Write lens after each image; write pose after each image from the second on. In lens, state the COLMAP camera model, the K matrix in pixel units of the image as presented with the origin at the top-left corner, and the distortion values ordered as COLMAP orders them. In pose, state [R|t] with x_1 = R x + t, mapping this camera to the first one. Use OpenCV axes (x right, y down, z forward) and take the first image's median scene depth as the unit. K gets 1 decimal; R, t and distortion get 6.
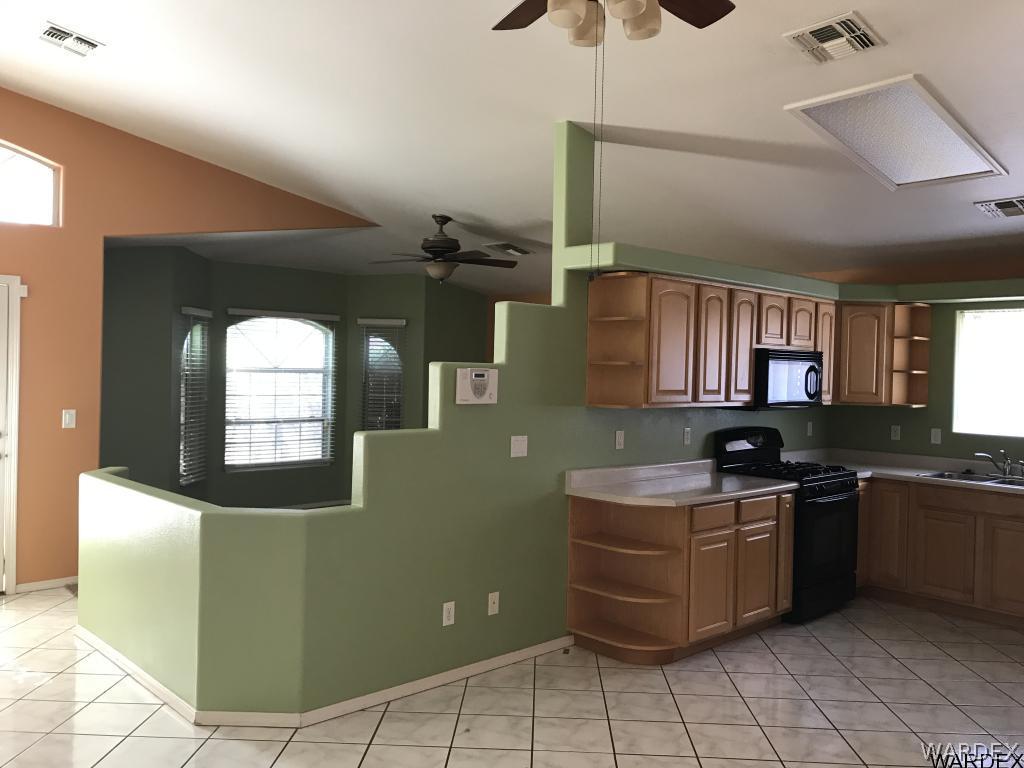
lens RADIAL K [[837.3, 0, 507.4], [0, 837.3, 384.3], [0, 0, 1]] dist [0.063062, 0.010609]
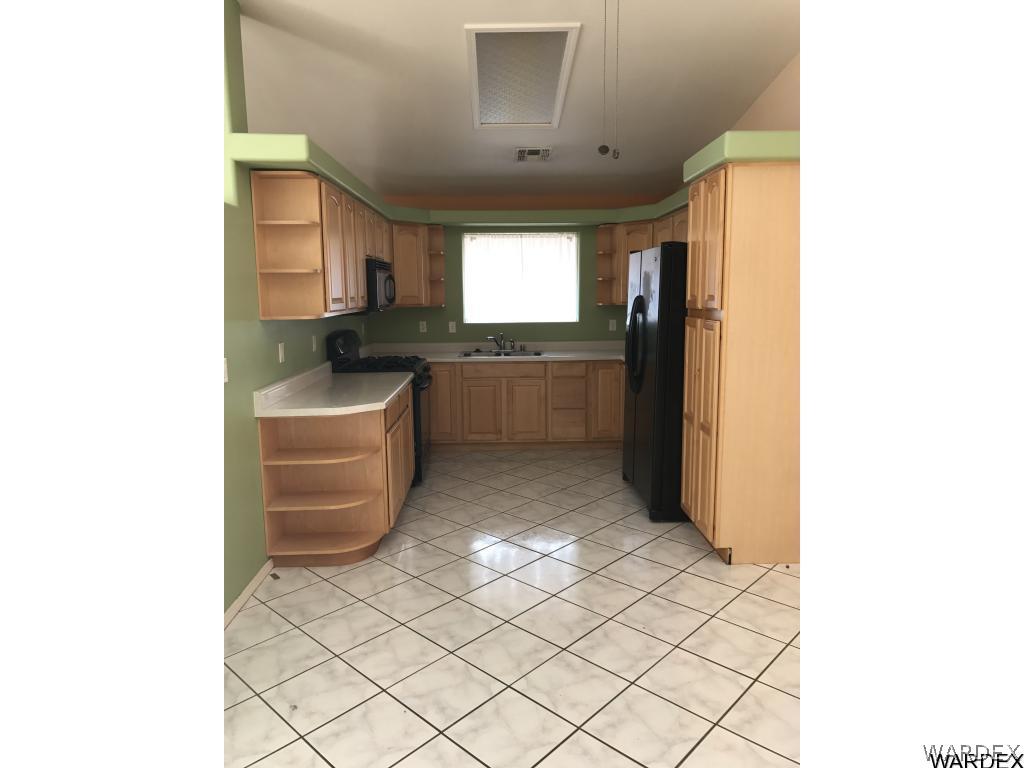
lens RADIAL K [[627.8, 0, 515.6], [0, 627.8, 388.3], [0, 0, 1]] dist [0.008216, 0.002376]
pose [[0.660726, -0.143006, 0.736879, -0.240582], [0.033581, 0.986333, 0.161307, -0.000881], [-0.749876, -0.081835, 0.656498, 0.333876]]
